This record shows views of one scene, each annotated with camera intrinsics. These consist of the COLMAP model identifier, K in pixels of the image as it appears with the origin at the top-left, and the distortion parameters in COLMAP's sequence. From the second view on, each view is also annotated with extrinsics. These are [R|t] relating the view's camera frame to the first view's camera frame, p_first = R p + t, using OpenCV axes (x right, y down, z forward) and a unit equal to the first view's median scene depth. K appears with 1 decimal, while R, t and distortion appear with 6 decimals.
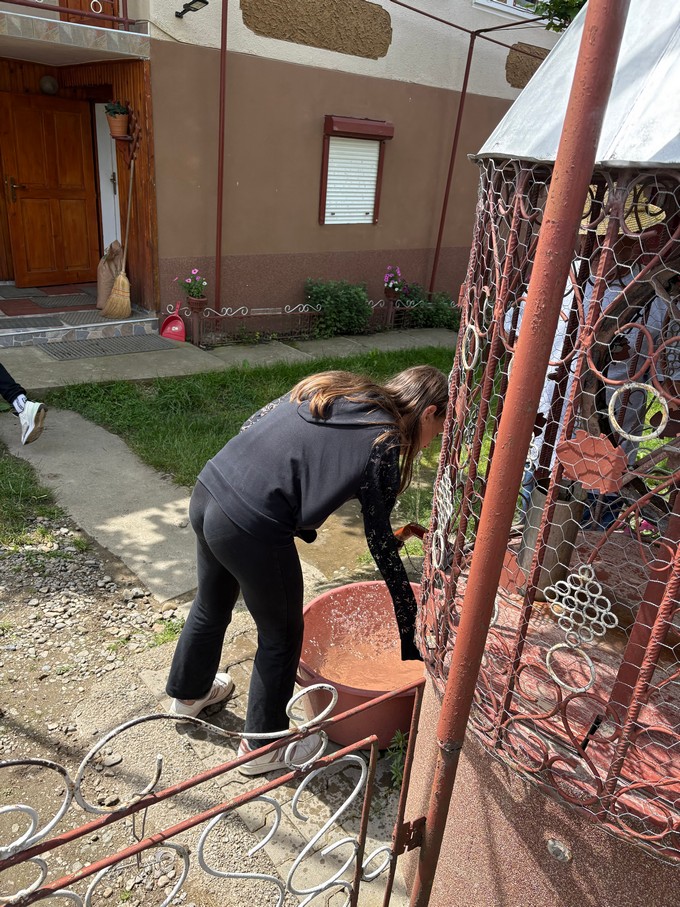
lens RADIAL K [[688.7, 0, 335.9], [0, 688.7, 454.5], [0, 0, 1]] dist [0.050135, -0.059335]
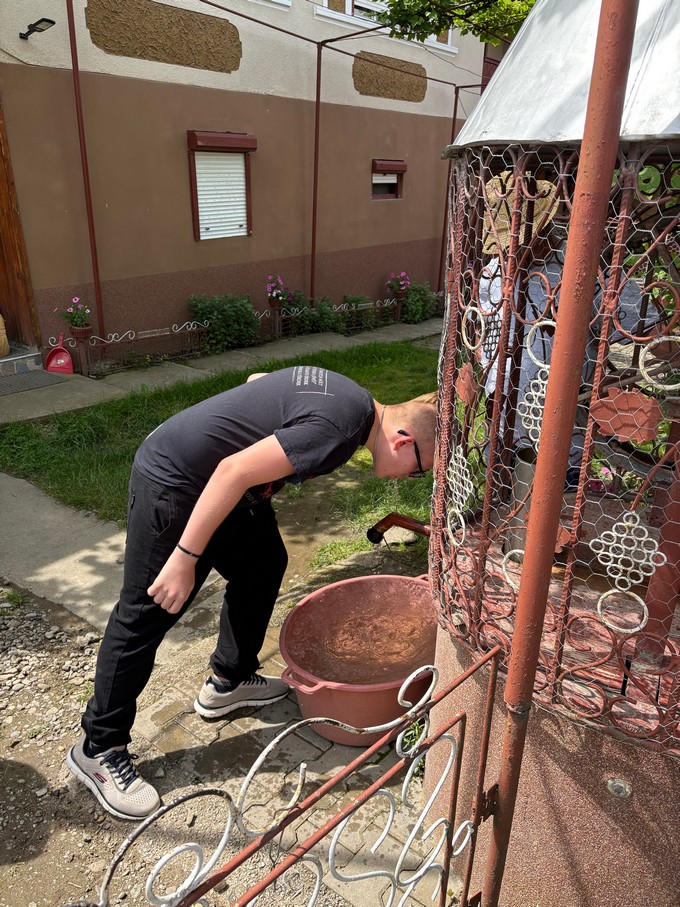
lens RADIAL K [[688.5, 0, 338.5], [0, 688.5, 452.1], [0, 0, 1]] dist [0.050164, -0.058314]
pose [[0.975237, -0.139513, 0.171608, -0.088048], [0.142674, 0.989750, -0.006166, 0.003254], [-0.168989, 0.030497, 0.985146, 0.004704]]
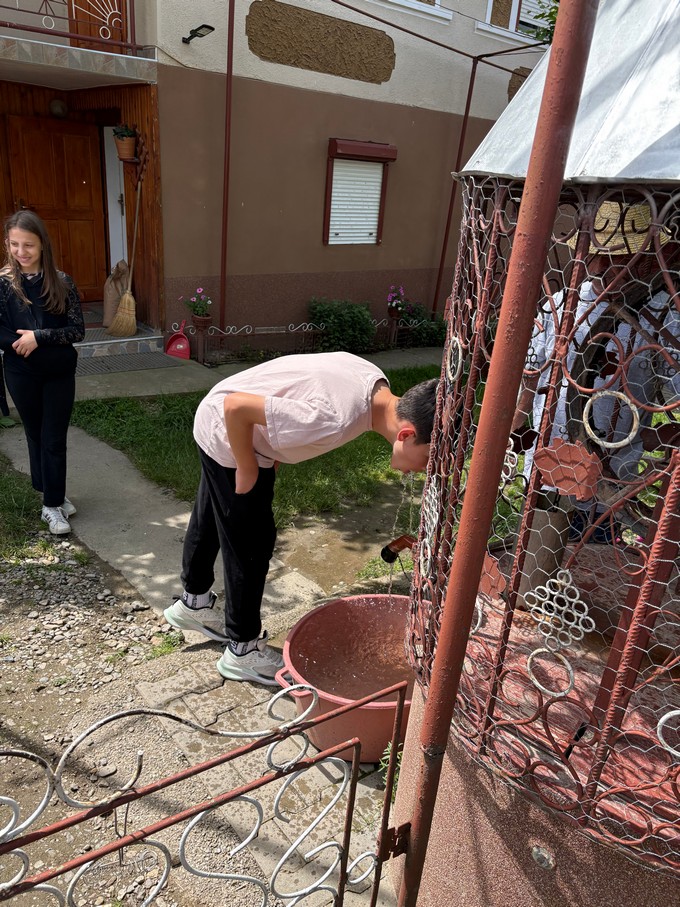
lens RADIAL K [[688.0, 0, 337.2], [0, 688.0, 456.7], [0, 0, 1]] dist [0.050831, -0.059986]
pose [[0.999966, 0.003281, -0.007602, 0.012029], [-0.003467, 0.999691, -0.024631, 0.006596], [0.007518, 0.024657, 0.999668, -0.008738]]
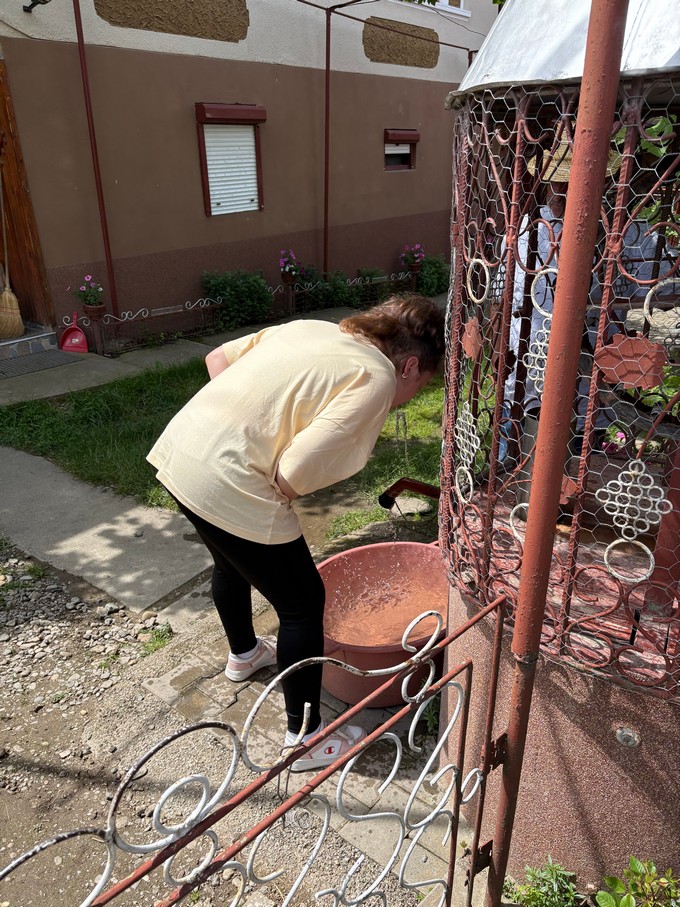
lens RADIAL K [[689.4, 0, 343.3], [0, 689.4, 456.4], [0, 0, 1]] dist [0.044368, -0.051177]
pose [[0.975821, -0.161791, 0.146958, -0.082531], [0.159585, 0.986821, 0.026761, 0.018390], [-0.149351, -0.002662, 0.988781, 0.002829]]
